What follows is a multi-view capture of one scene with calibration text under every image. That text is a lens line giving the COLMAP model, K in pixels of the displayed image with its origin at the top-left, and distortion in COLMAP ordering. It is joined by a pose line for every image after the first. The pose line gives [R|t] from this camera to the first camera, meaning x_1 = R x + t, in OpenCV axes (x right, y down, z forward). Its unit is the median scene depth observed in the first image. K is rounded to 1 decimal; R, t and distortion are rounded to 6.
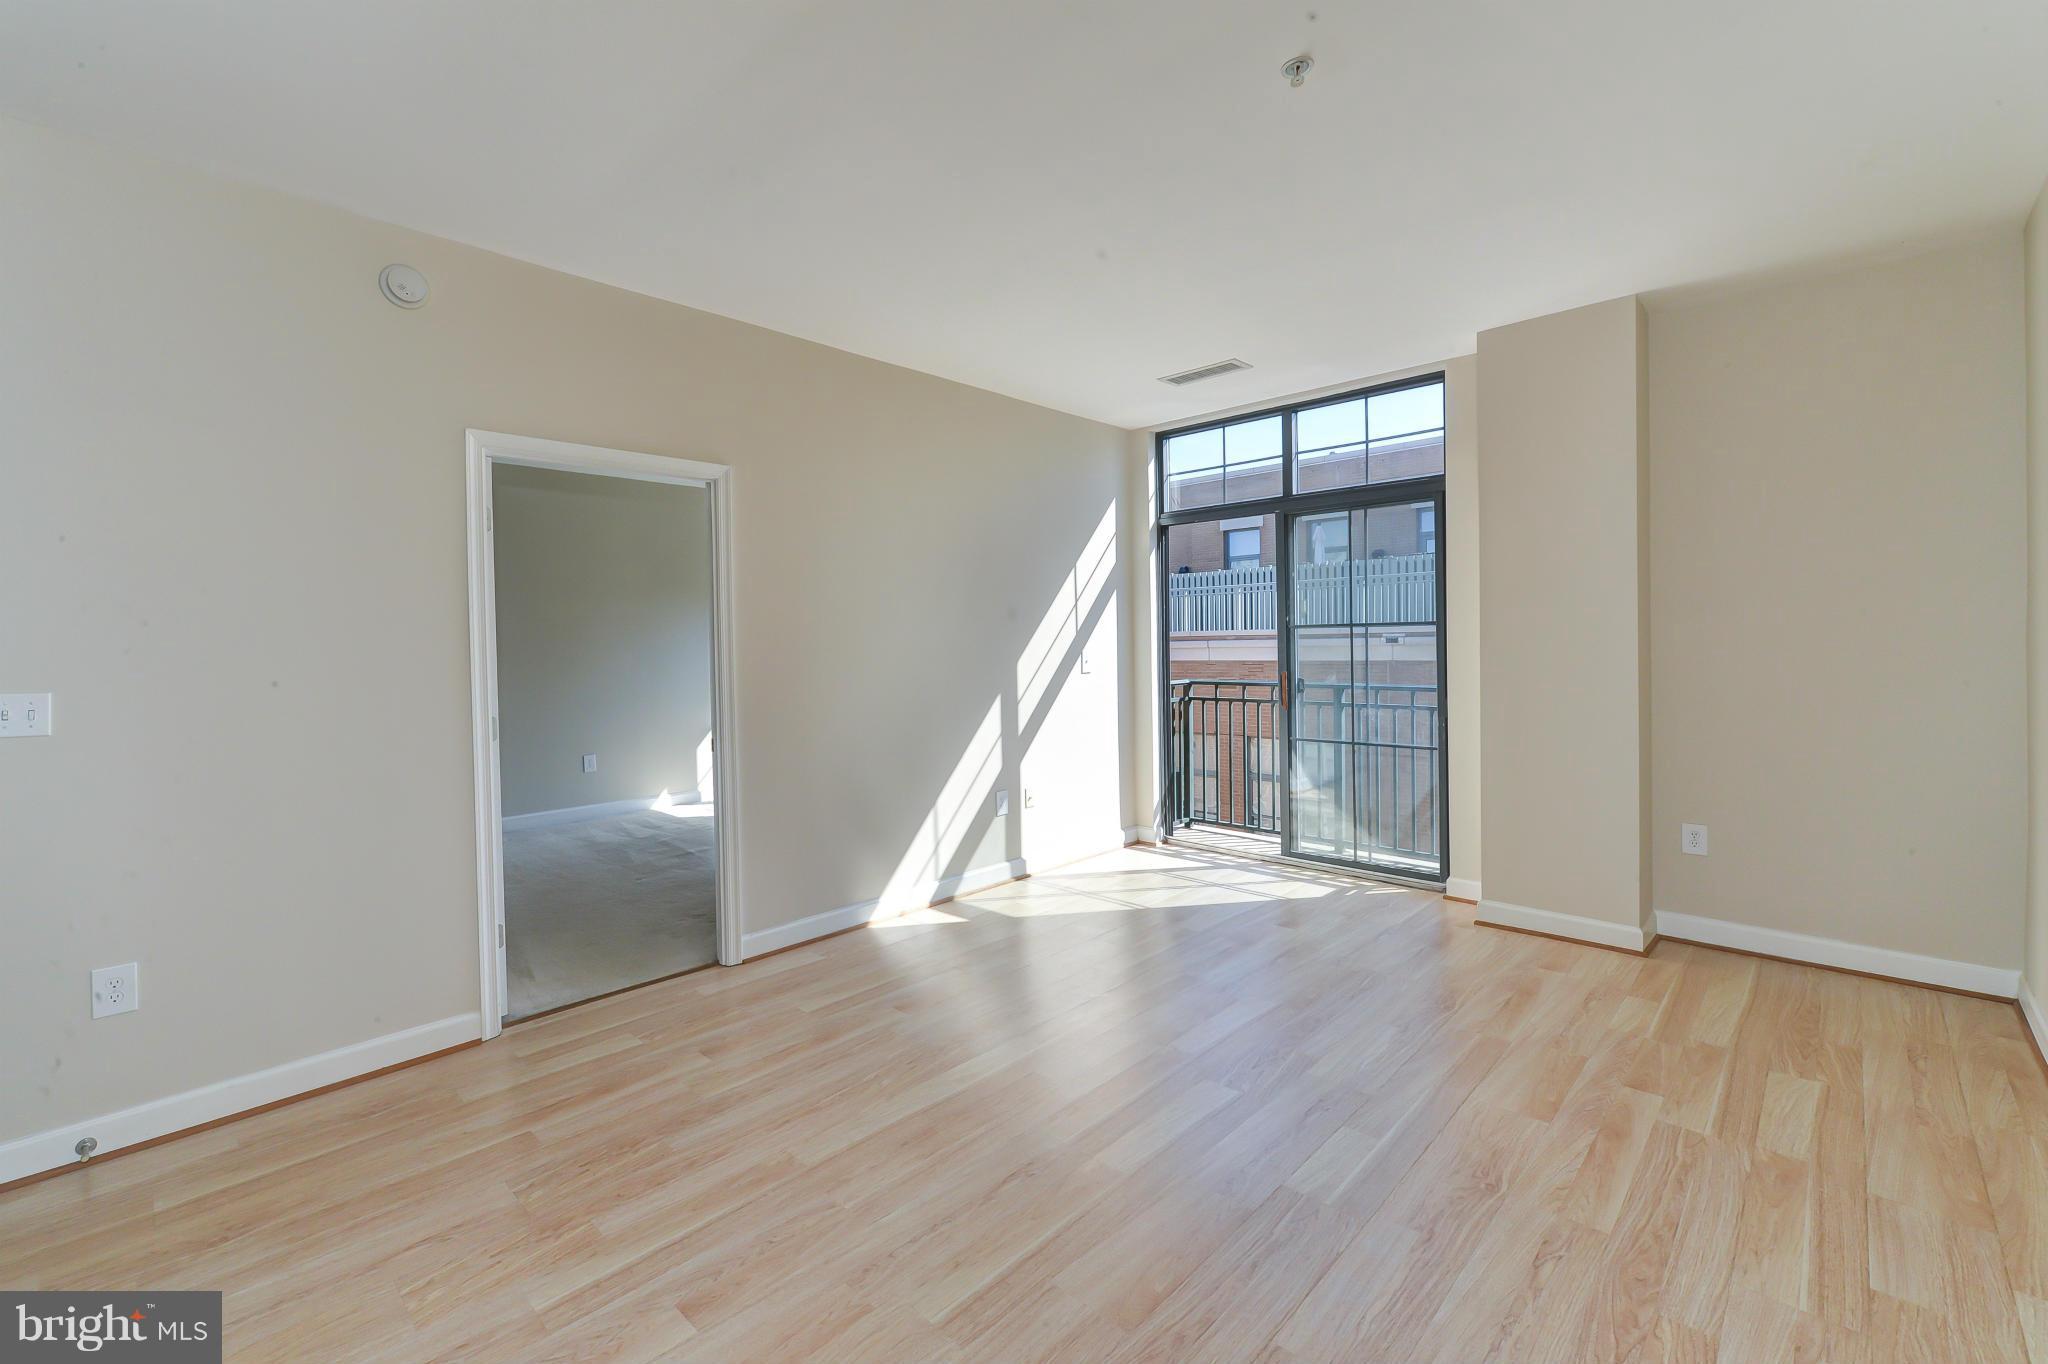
lens RADIAL K [[858.8, 0, 988.8], [0, 858.8, 656.8], [0, 0, 1]] dist [-0.002564, -0.000367]
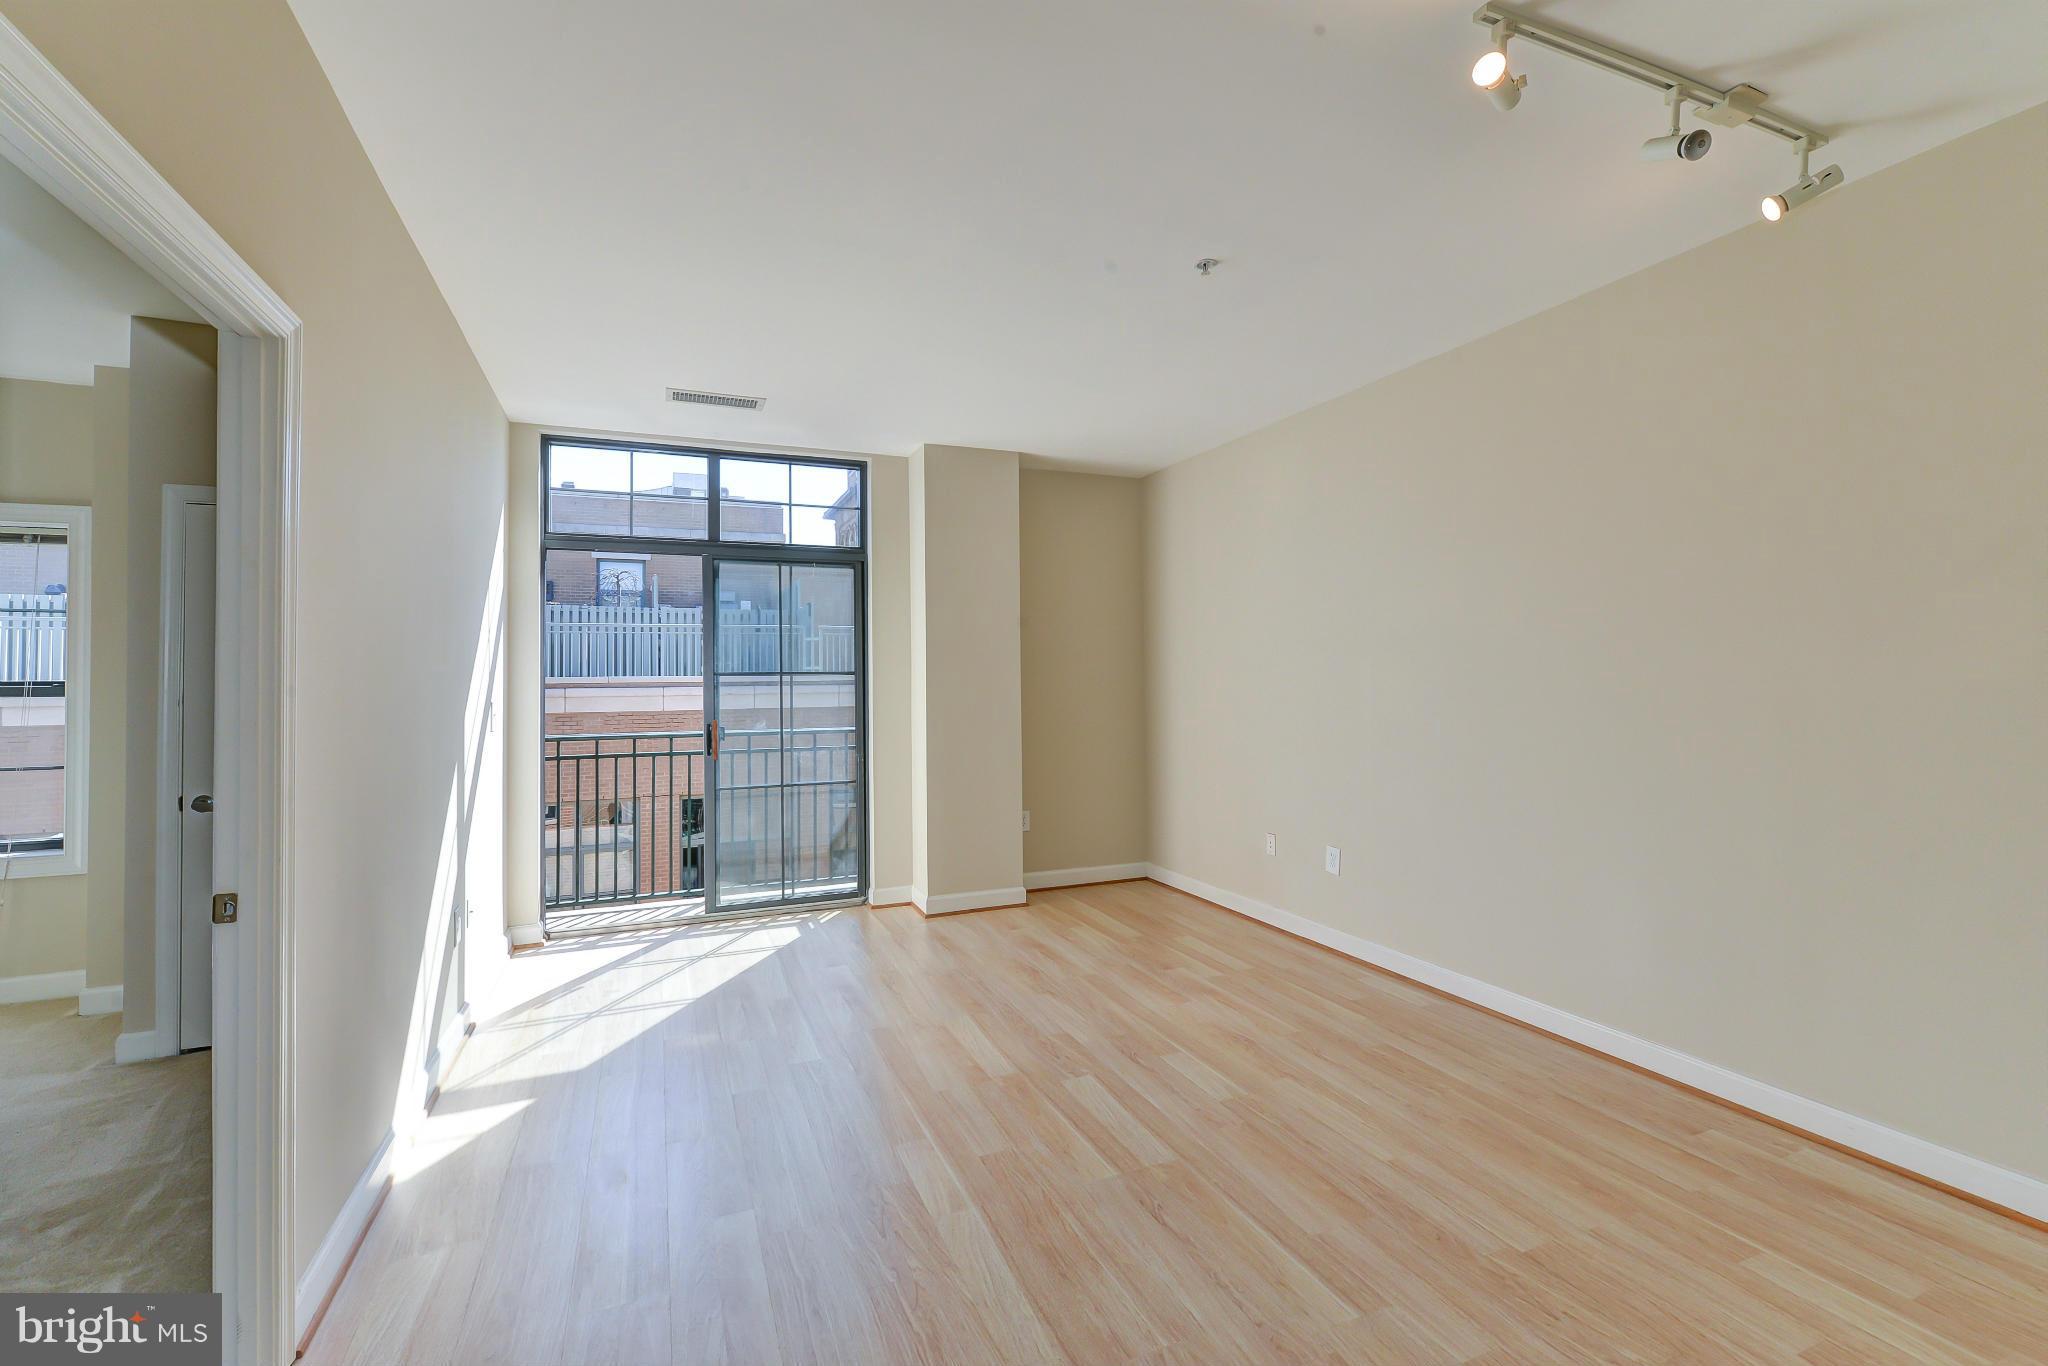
lens RADIAL K [[858.8, 0, 988.8], [0, 858.8, 657.8], [0, 0, 1]] dist [-0.002564, -0.000367]
pose [[0.400825, 0.038705, 0.915337, -0.598534], [0.020431, 0.998481, -0.051168, 0.004431], [-0.915927, 0.039211, 0.399425, 0.461711]]
